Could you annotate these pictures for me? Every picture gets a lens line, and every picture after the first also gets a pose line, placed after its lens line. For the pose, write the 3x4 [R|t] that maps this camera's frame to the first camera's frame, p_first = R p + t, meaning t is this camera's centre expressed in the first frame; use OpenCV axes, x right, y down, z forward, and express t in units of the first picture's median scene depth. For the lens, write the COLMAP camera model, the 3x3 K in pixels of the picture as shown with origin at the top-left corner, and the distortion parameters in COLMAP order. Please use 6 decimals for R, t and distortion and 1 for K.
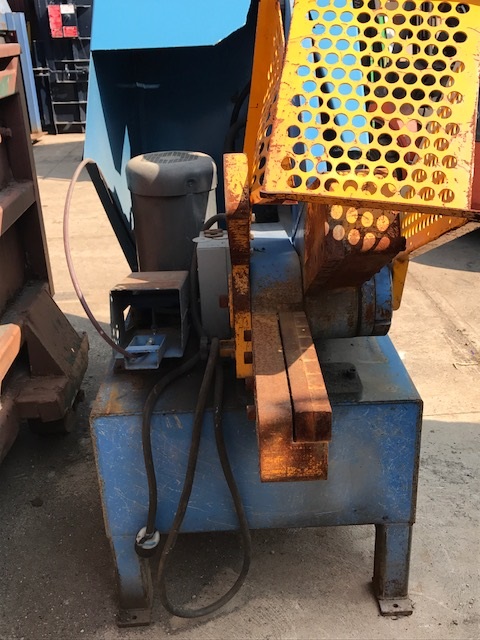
lens RADIAL K [[676.4, 0, 240.9], [0, 676.4, 322.1], [0, 0, 1]] dist [0.024366, 0.000000]
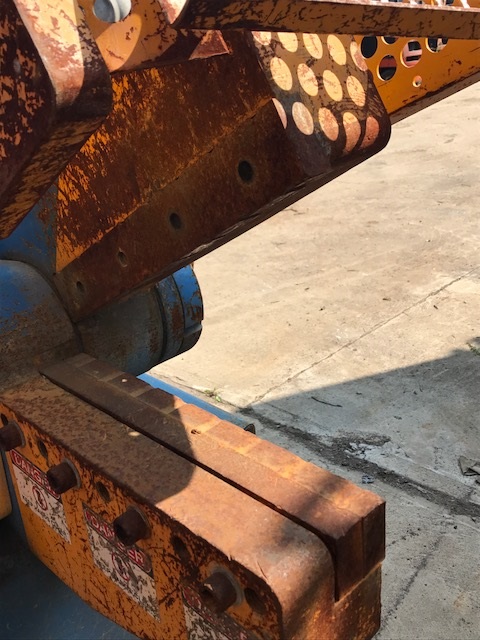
lens RADIAL K [[676.4, 0, 242.4], [0, 676.4, 320.1], [0, 0, 1]] dist [0.024366, 0.000000]
pose [[0.716099, -0.295499, 0.632363, -0.147218], [0.324736, 0.942990, 0.072916, -0.038311], [-0.617859, 0.153136, 0.771233, 0.507033]]
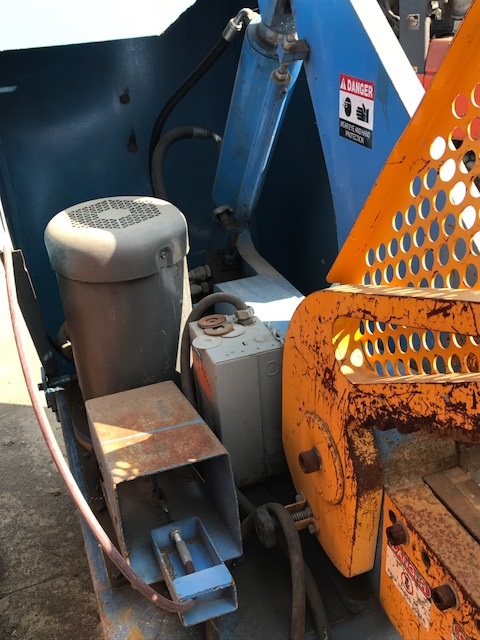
lens RADIAL K [[676.4, 0, 242.3], [0, 676.4, 318.5], [0, 0, 1]] dist [0.024366, 0.000000]
pose [[0.944824, -0.166512, 0.282102, -0.251592], [0.153846, 0.985845, 0.066634, -0.224971], [-0.289204, -0.019557, 0.957068, 0.458817]]
